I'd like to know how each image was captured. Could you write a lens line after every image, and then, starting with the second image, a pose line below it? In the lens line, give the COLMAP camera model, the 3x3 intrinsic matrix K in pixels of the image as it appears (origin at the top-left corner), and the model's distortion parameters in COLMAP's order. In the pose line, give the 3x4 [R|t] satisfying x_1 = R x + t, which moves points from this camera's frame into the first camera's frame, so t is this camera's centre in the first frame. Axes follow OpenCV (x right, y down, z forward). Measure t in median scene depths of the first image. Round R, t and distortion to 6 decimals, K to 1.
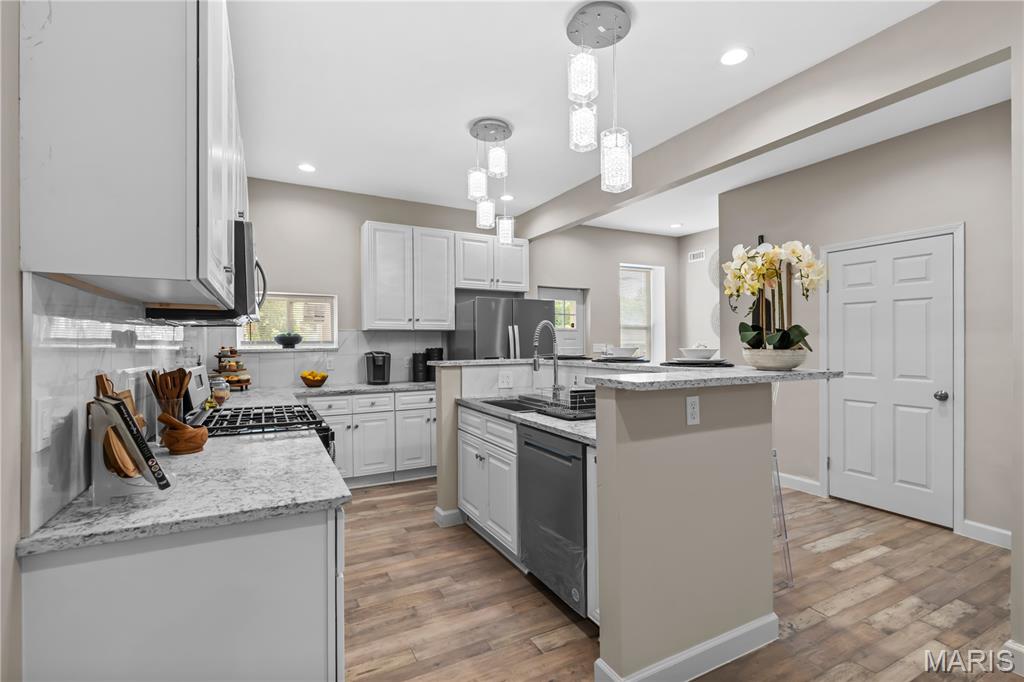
lens RADIAL K [[460.9, 0, 517.1], [0, 460.9, 339.4], [0, 0, 1]] dist [-0.003070, 0.000096]
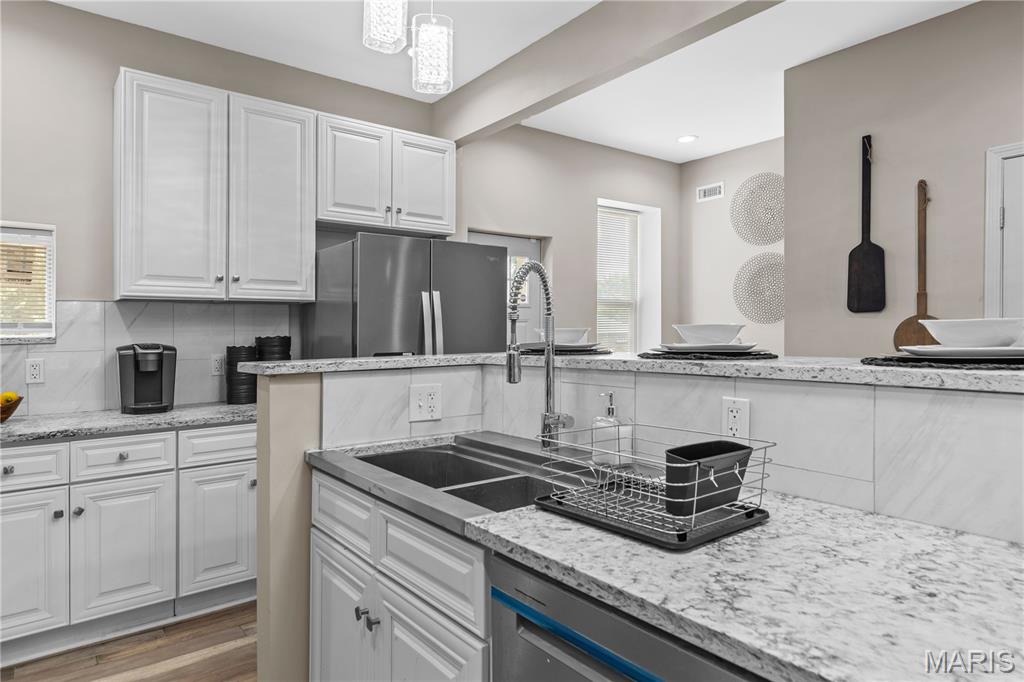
lens RADIAL K [[627.3, 0, 524.8], [0, 627.3, 292.5], [0, 0, 1]] dist [0.009433, -0.000988]
pose [[0.984660, 0.005301, 0.174404, -0.027527], [0.004842, 0.998323, -0.057682, 0.013026], [-0.174418, 0.057641, 0.982983, 0.282286]]
